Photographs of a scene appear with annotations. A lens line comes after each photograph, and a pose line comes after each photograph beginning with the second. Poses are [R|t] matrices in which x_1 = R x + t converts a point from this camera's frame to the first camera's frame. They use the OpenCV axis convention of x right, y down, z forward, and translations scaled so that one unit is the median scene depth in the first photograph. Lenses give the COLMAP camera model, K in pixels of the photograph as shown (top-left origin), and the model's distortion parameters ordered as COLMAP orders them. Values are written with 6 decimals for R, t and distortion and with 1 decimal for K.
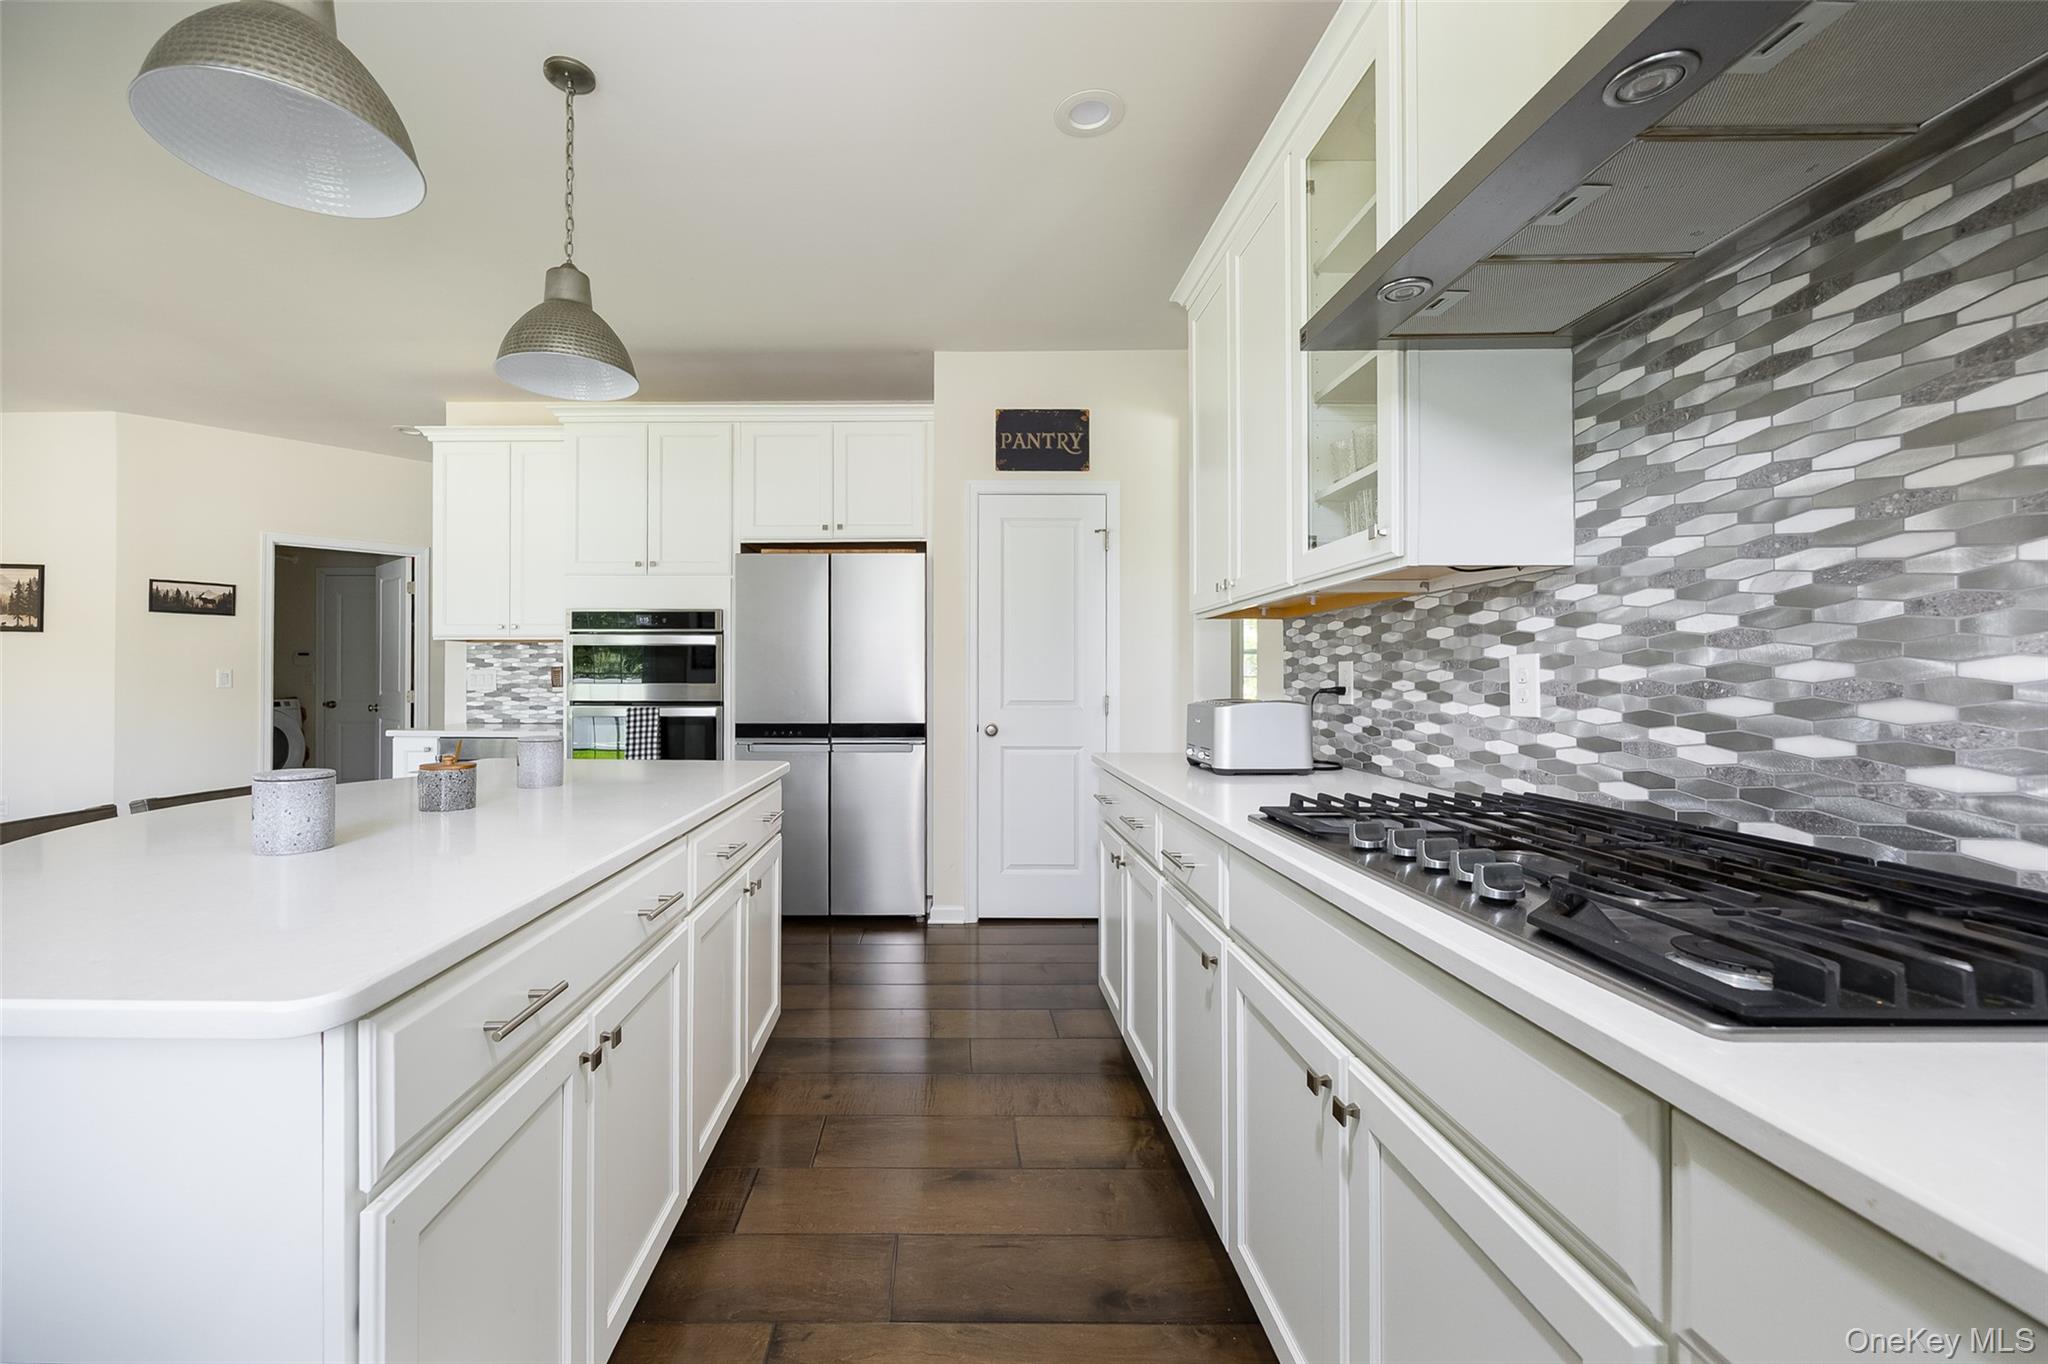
lens RADIAL K [[835.4, 0, 948.7], [0, 835.4, 675.2], [0, 0, 1]] dist [-0.000675, -0.000117]
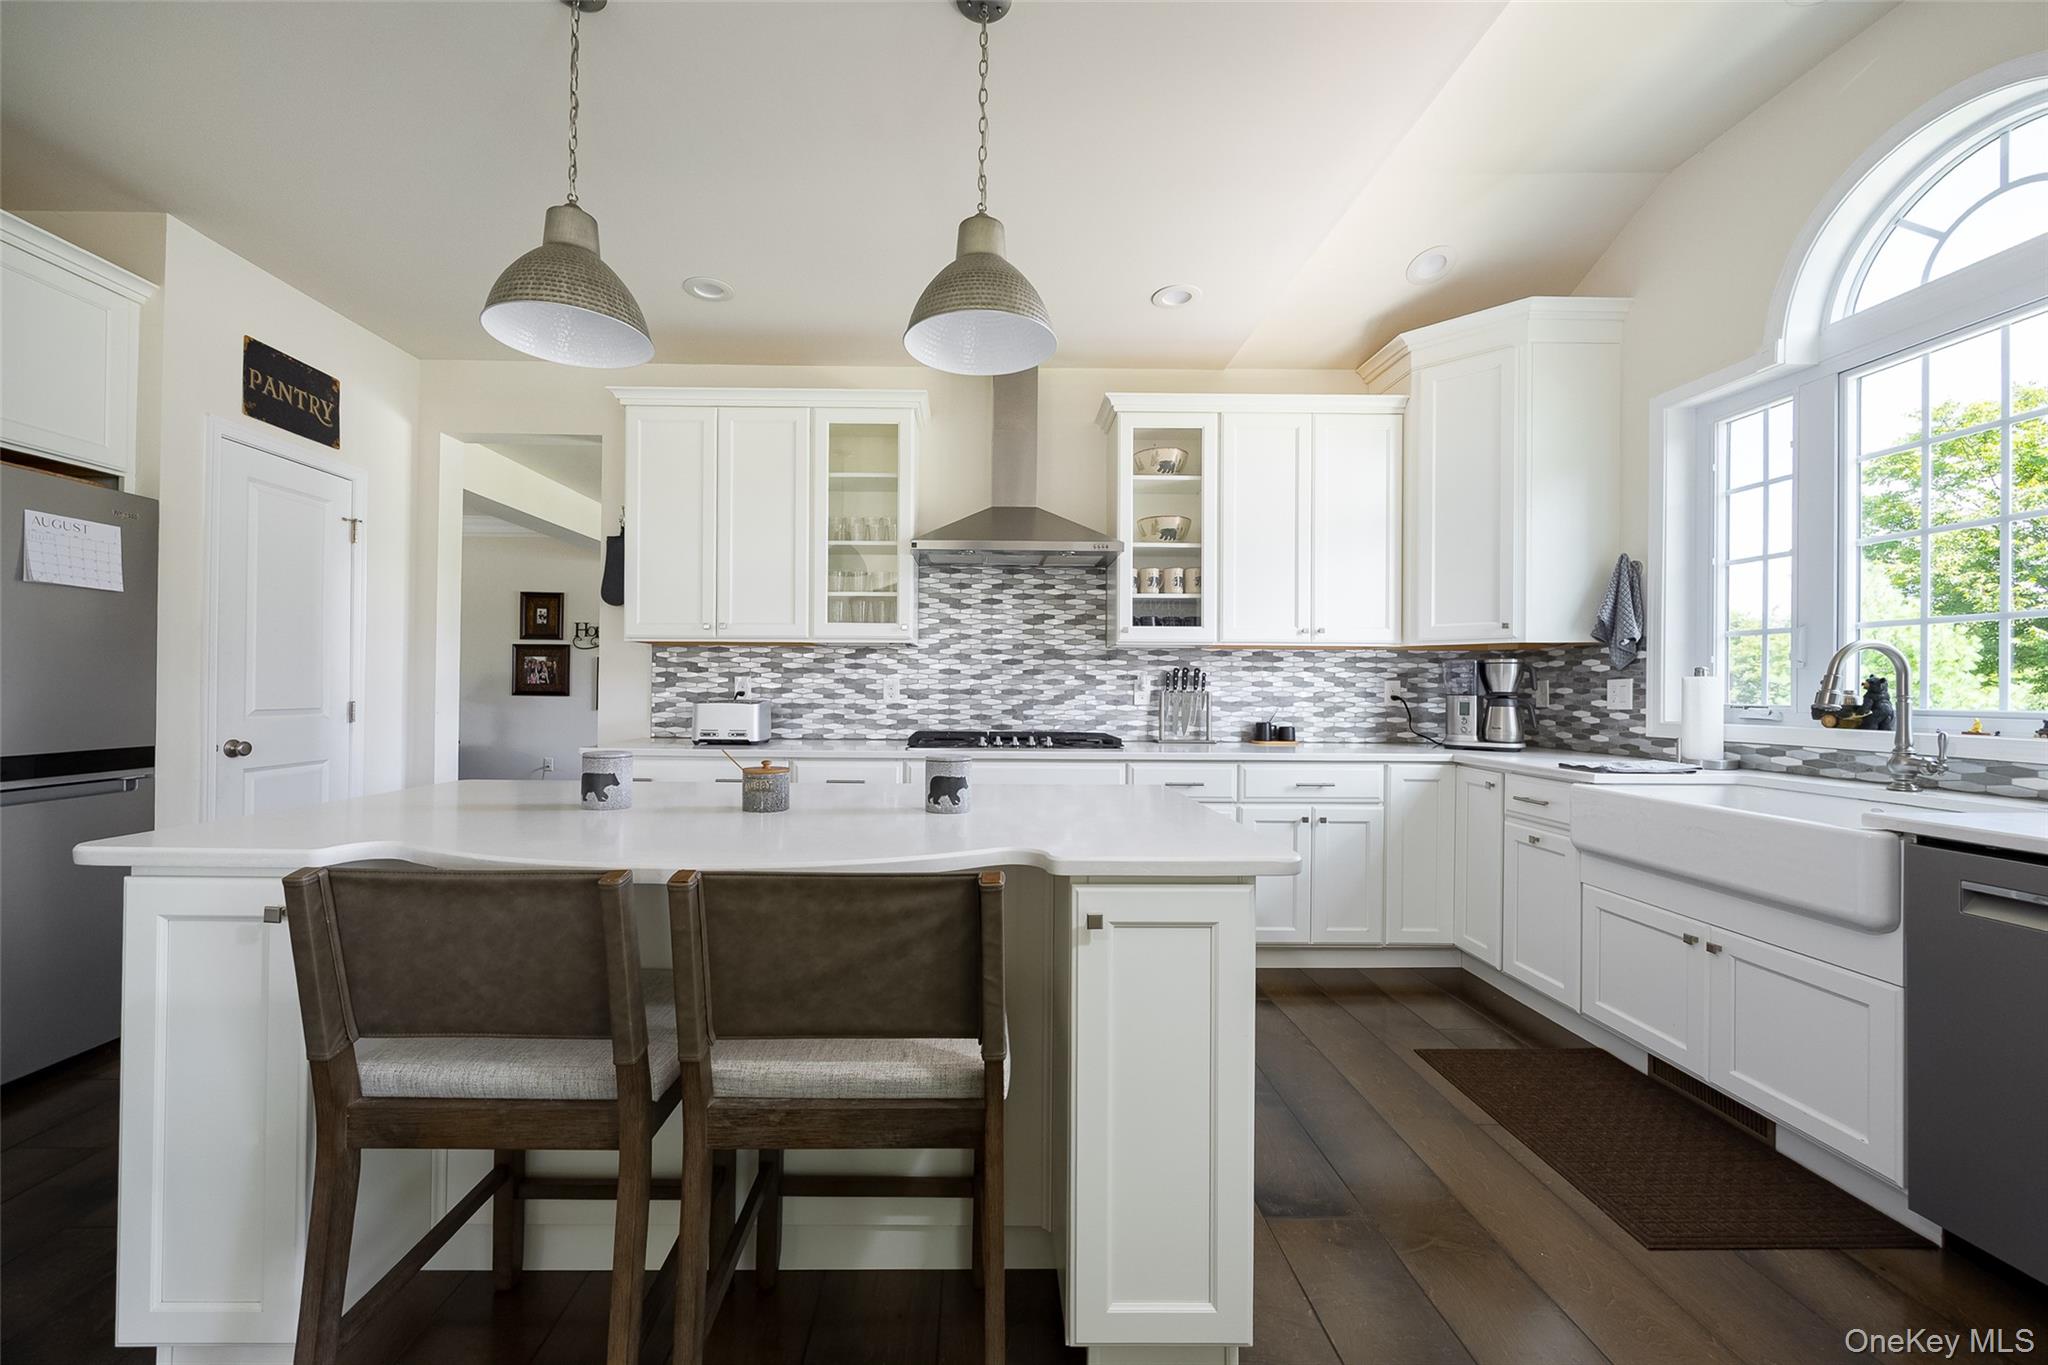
lens RADIAL K [[775.9, 0, 1024.0], [0, 775.9, 682.5], [0, 0, 1]] dist [-0.000145, -0.000039]
pose [[-0.049838, 0.005080, 0.998744, -1.620086], [-0.015109, 0.999869, -0.005840, -0.004140], [-0.998643, -0.015381, -0.049754, 0.711714]]
